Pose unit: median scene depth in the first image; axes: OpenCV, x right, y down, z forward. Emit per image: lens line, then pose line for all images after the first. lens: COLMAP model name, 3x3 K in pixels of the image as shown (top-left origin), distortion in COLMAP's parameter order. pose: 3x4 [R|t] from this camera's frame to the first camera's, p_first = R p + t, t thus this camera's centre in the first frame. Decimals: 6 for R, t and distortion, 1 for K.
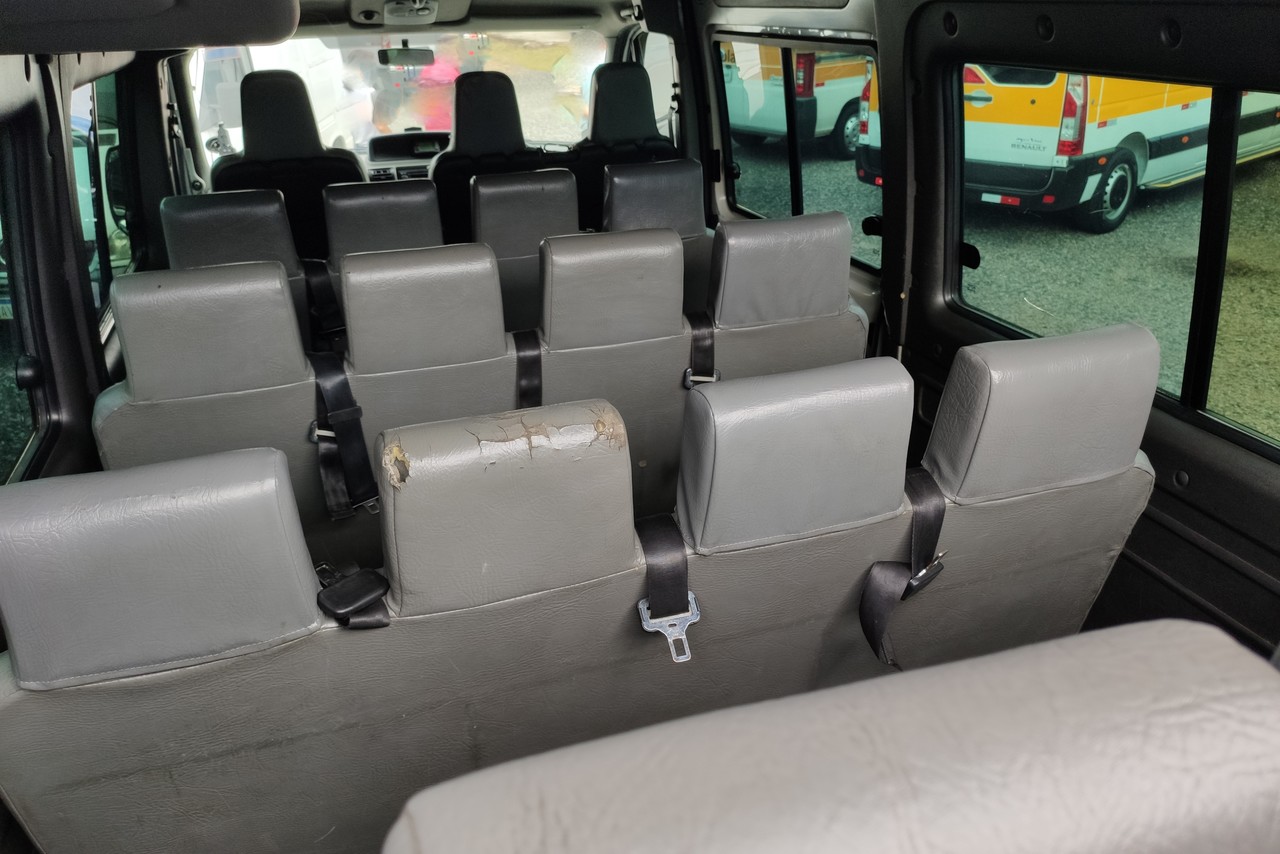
lens RADIAL K [[970.4, 0, 642.9], [0, 970.4, 416.9], [0, 0, 1]] dist [0.082065, -0.128819]
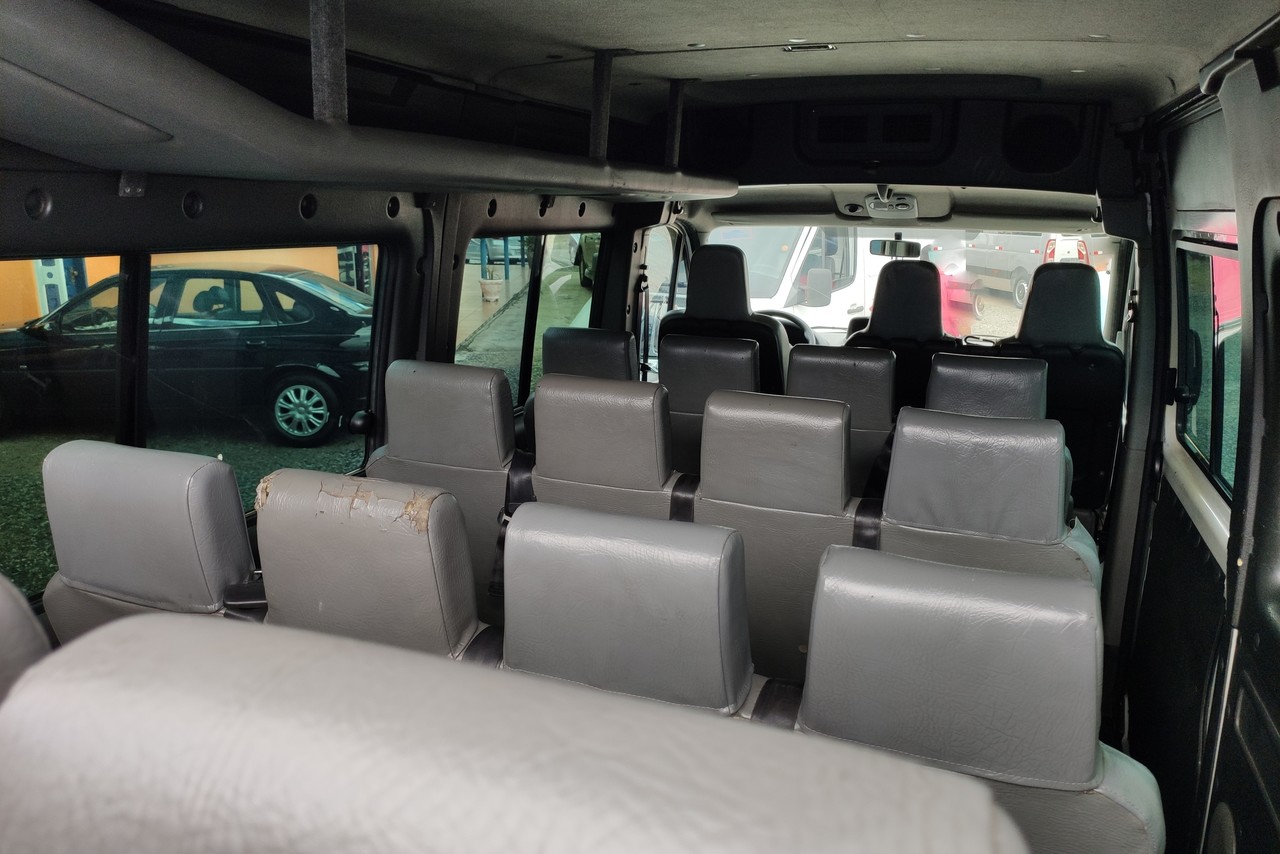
lens RADIAL K [[970.4, 0, 642.9], [0, 970.4, 416.9], [0, 0, 1]] dist [0.082065, -0.128819]
pose [[0.778447, 0.172925, -0.603421, 0.278460], [-0.287092, 0.952951, -0.097273, -0.019395], [0.558210, 0.248959, 0.791468, 0.084341]]
